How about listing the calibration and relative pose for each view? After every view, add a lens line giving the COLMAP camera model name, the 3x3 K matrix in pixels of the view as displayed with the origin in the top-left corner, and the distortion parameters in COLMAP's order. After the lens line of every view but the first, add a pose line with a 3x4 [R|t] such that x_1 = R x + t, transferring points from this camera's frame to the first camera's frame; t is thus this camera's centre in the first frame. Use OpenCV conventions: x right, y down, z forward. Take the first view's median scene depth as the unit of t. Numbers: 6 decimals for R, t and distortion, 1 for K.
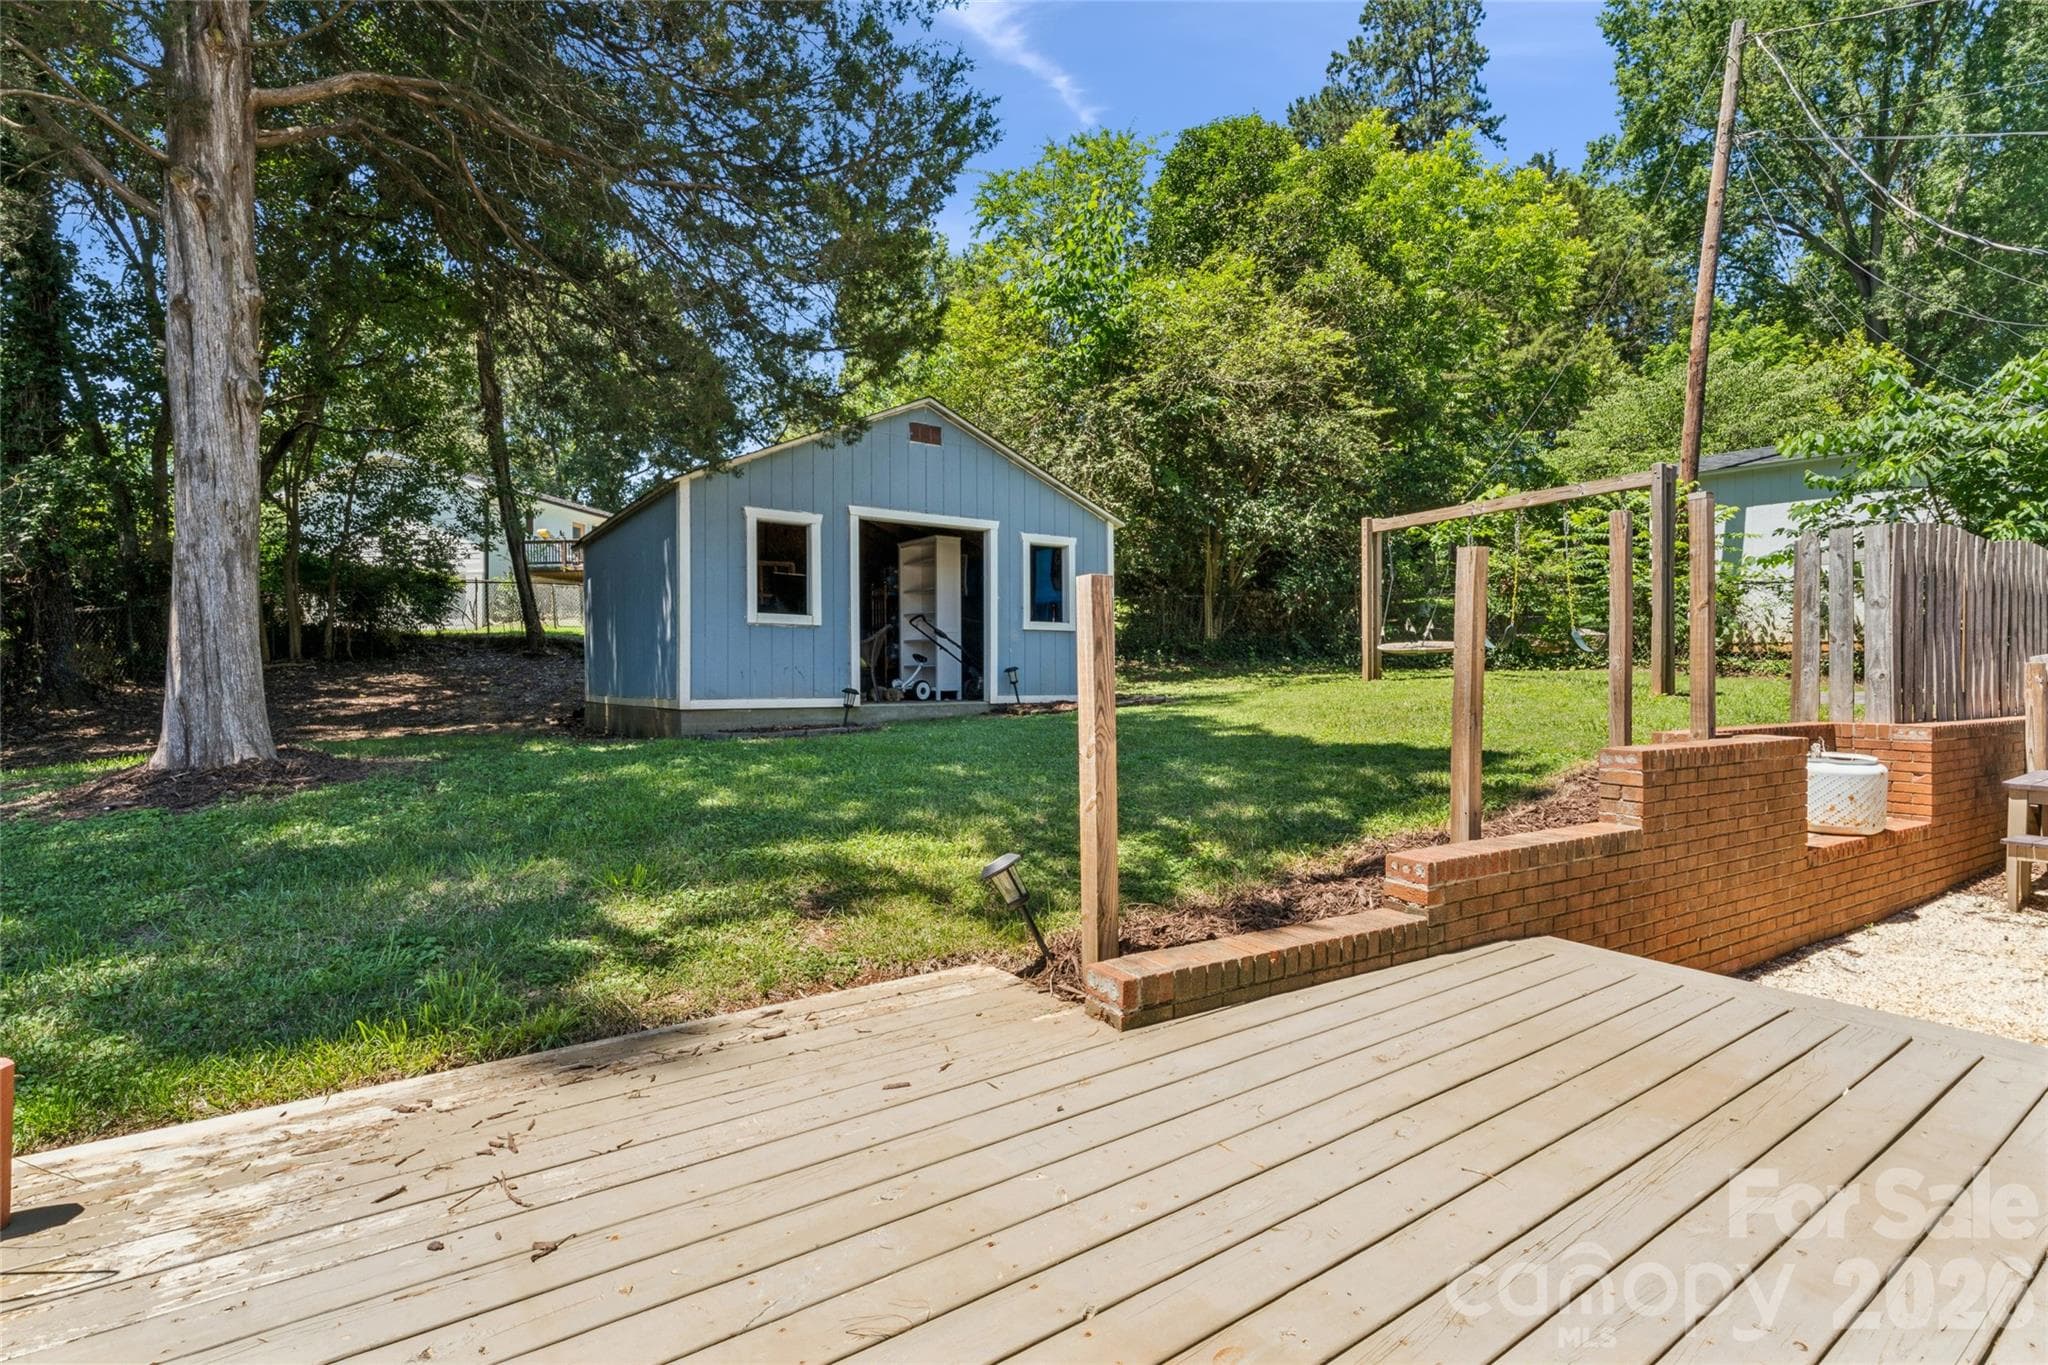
lens RADIAL K [[968.1, 0, 1024.0], [0, 968.1, 682.5], [0, 0, 1]] dist [-0.002096, 0.000226]
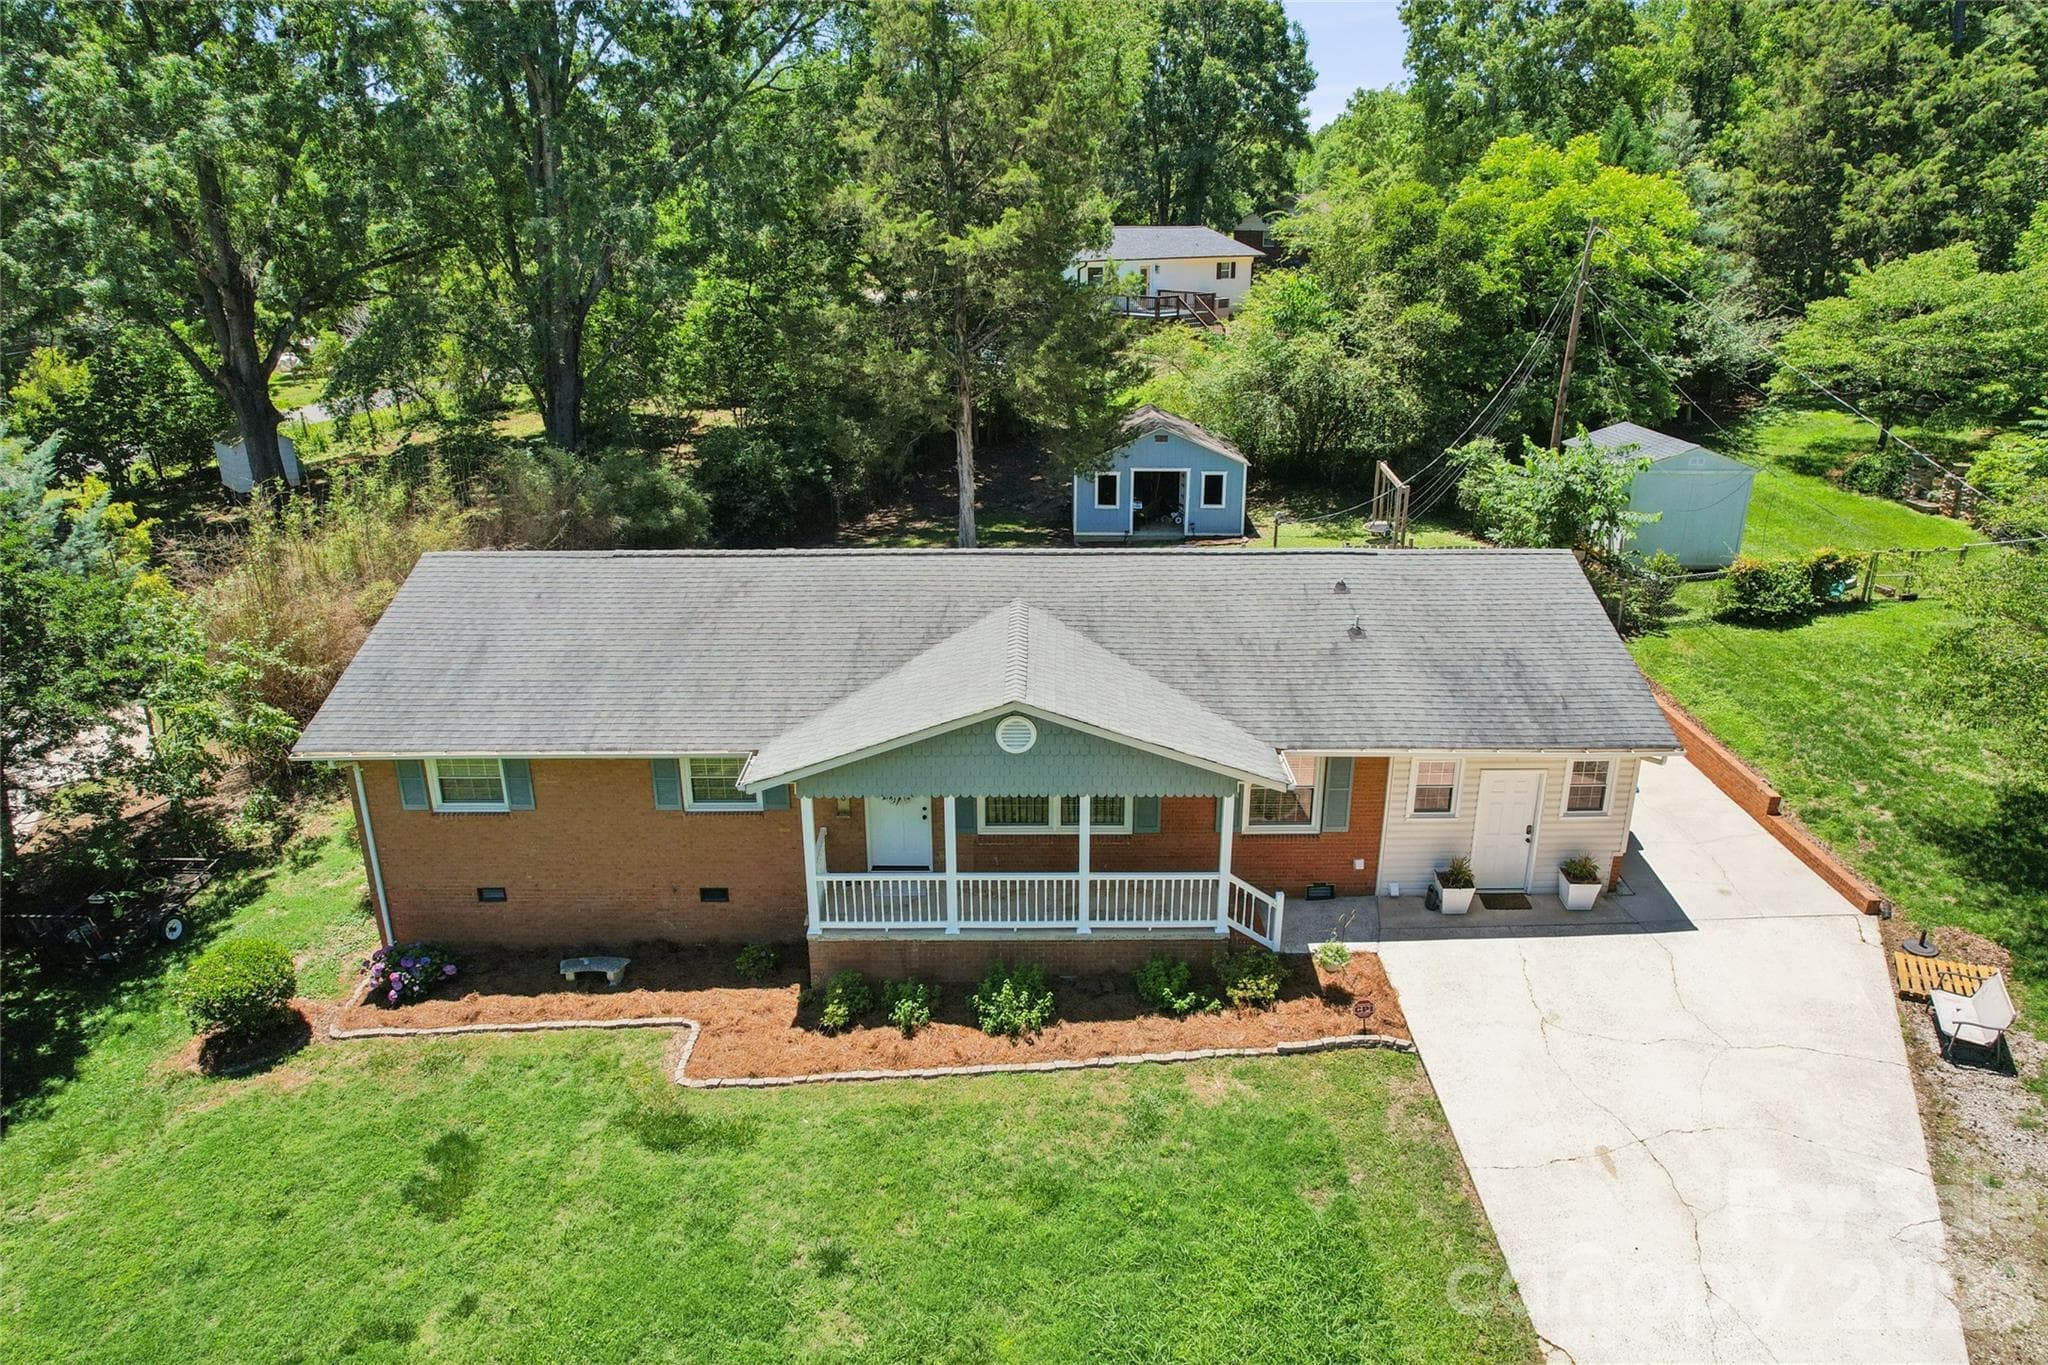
lens RADIAL K [[1300.6, 0, 1044.1], [0, 1300.6, 681.9], [0, 0, 1]] dist [-0.064862, 0.058282]
pose [[0.823211, 0.196207, -0.532754, 1.824367], [-0.007487, 0.942054, 0.335378, -0.887900], [0.567687, -0.272098, 0.776978, -2.380484]]
